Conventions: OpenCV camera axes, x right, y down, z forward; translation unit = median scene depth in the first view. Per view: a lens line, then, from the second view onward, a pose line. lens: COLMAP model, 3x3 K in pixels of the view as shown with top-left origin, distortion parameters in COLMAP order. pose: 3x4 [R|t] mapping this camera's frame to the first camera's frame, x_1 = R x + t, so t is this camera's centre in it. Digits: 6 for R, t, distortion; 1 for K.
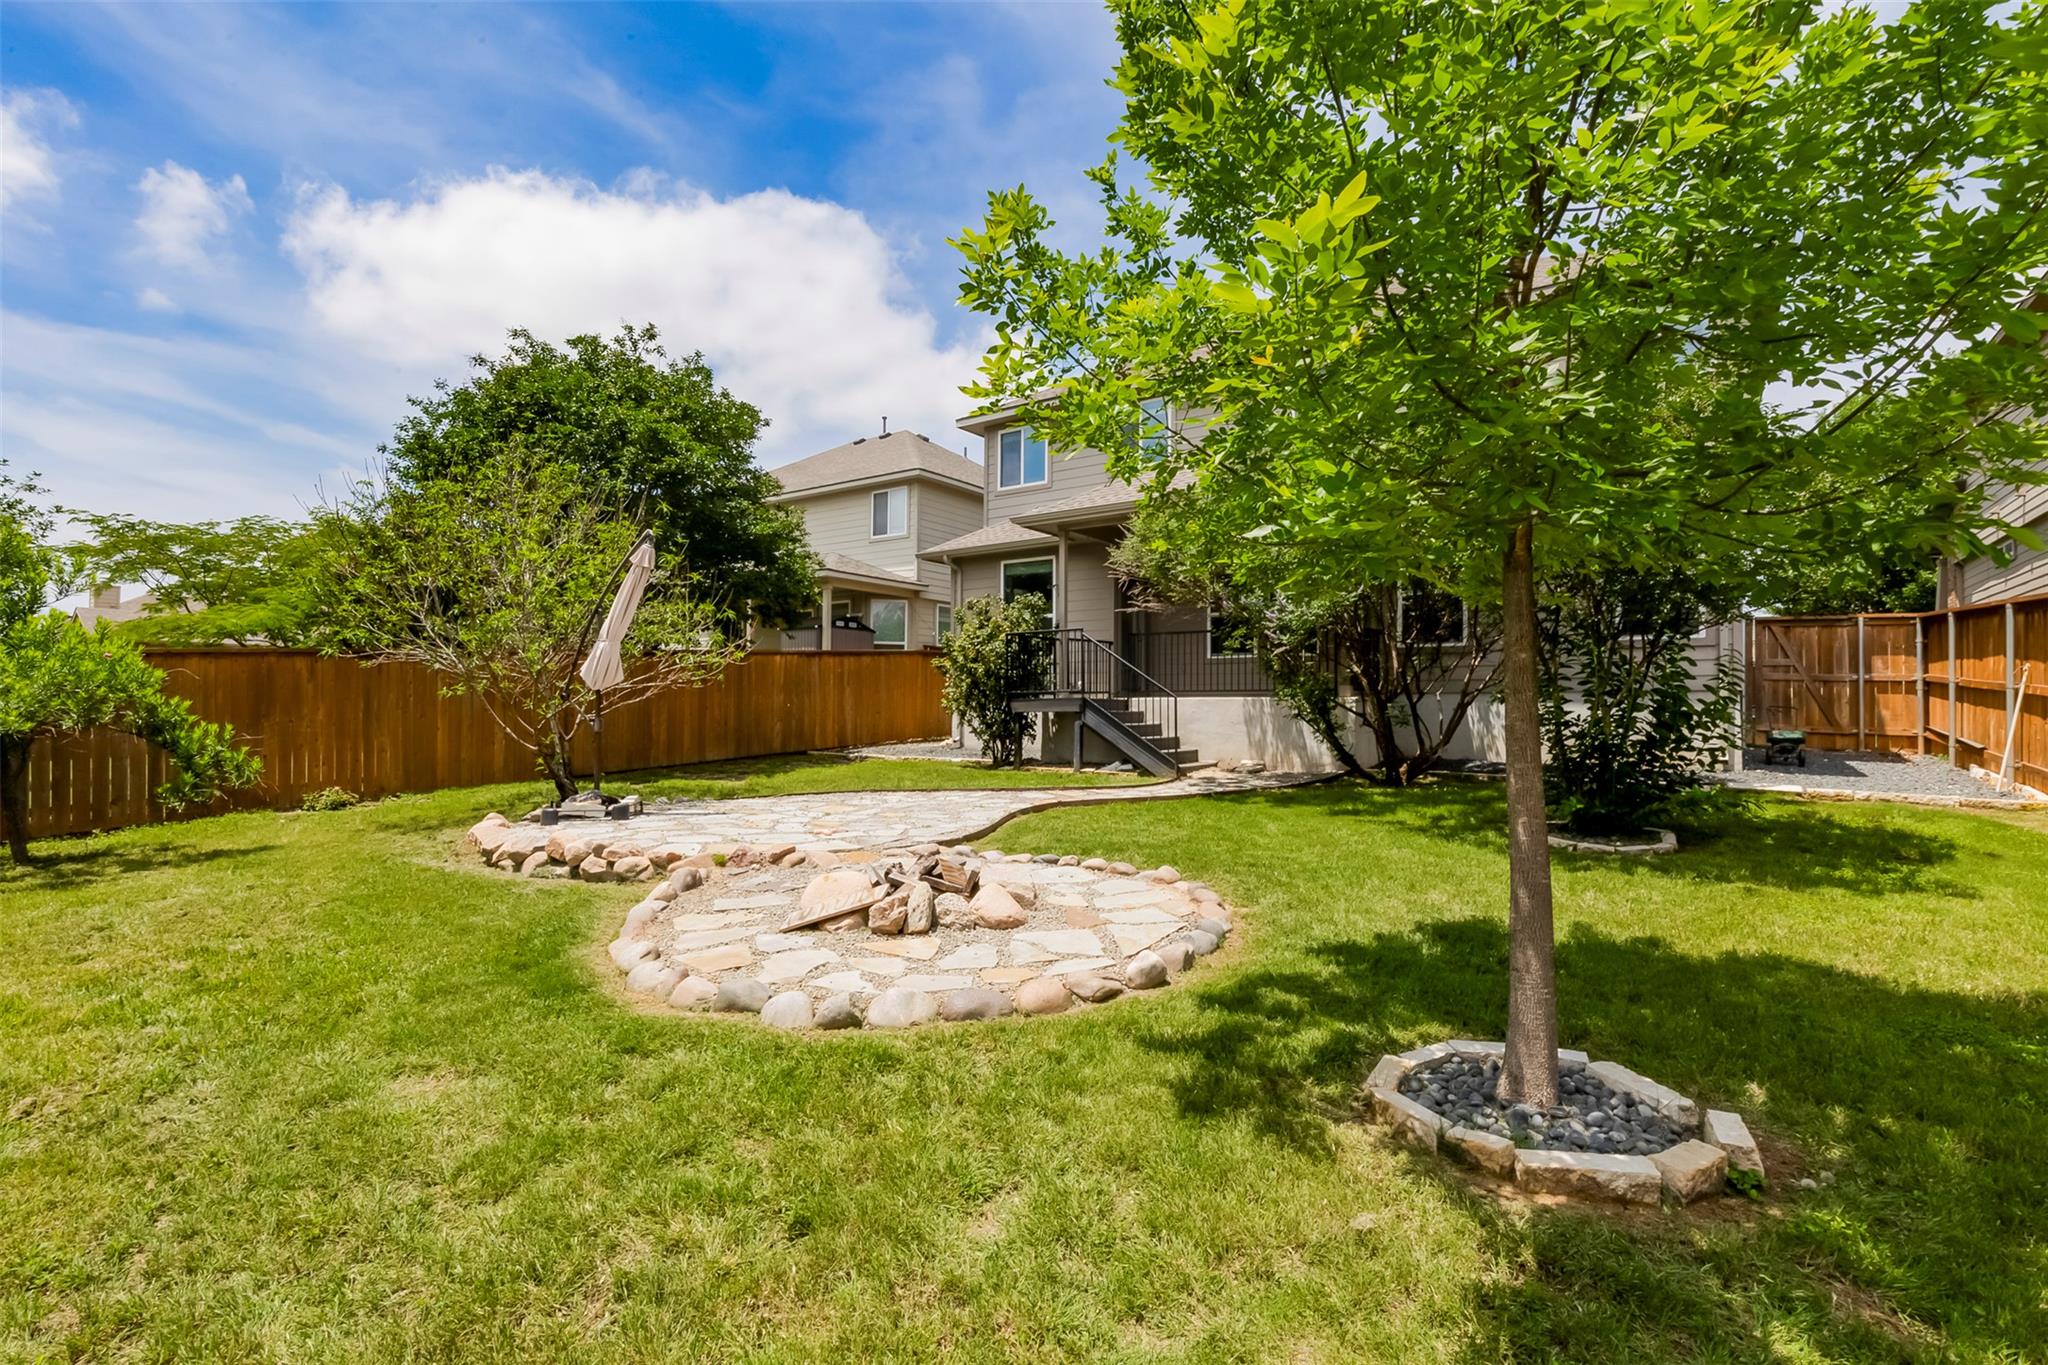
lens RADIAL K [[927.1, 0, 1022.2], [0, 927.1, 689.0], [0, 0, 1]] dist [0.004964, 0.000080]
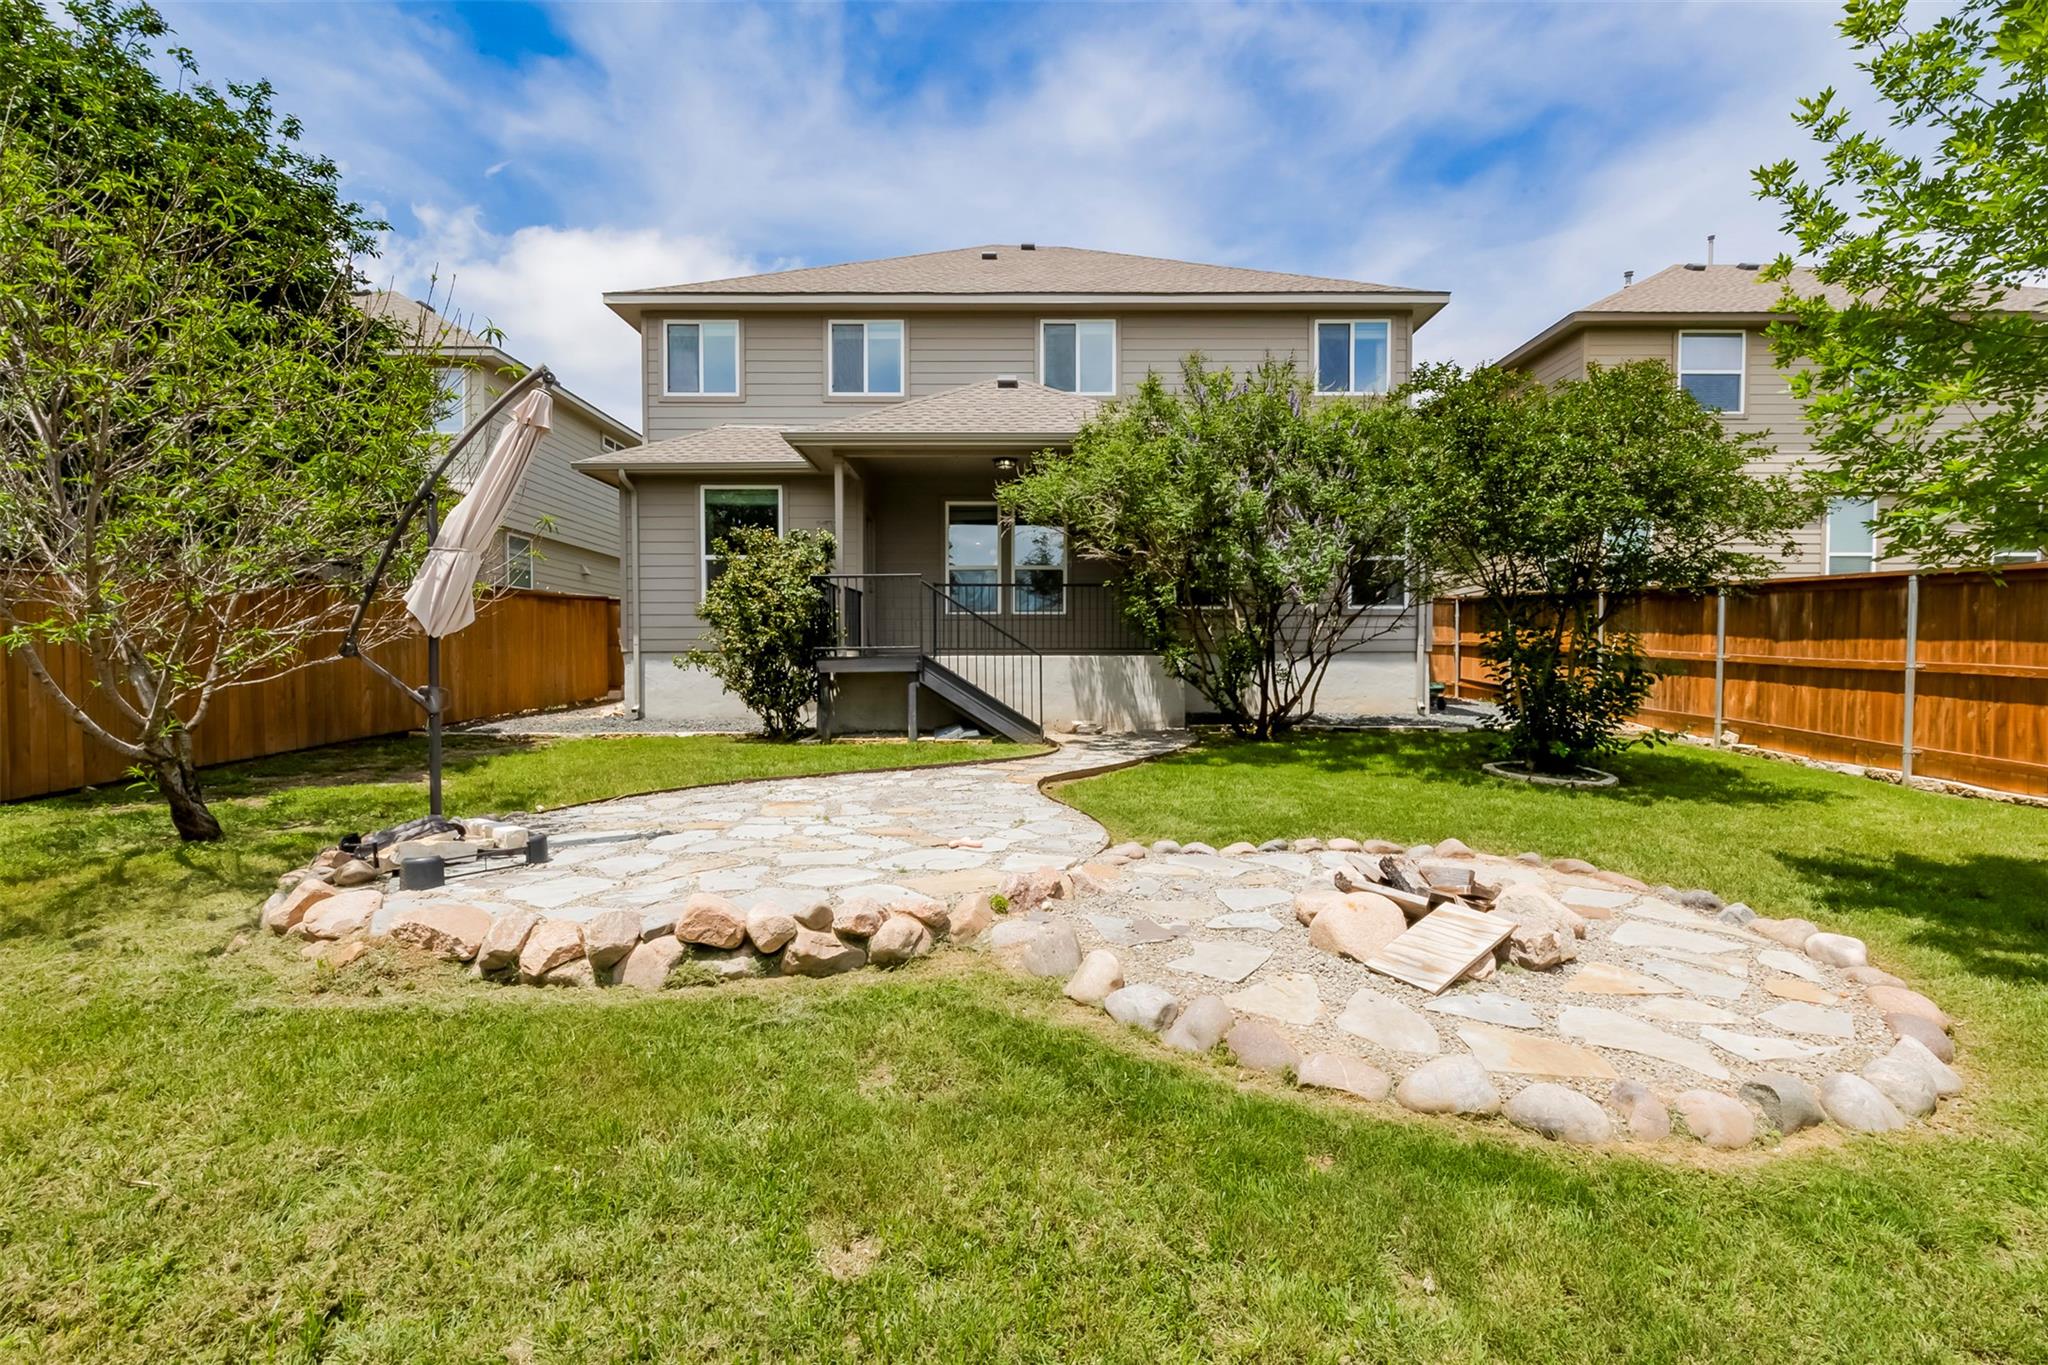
lens RADIAL K [[927.1, 0, 1022.2], [0, 927.1, 689.0], [0, 0, 1]] dist [0.004964, 0.000080]
pose [[0.826277, -0.017117, 0.563003, -0.348531], [-0.007882, 0.999089, 0.041942, 0.003939], [-0.563208, -0.039093, 0.825390, 0.240644]]
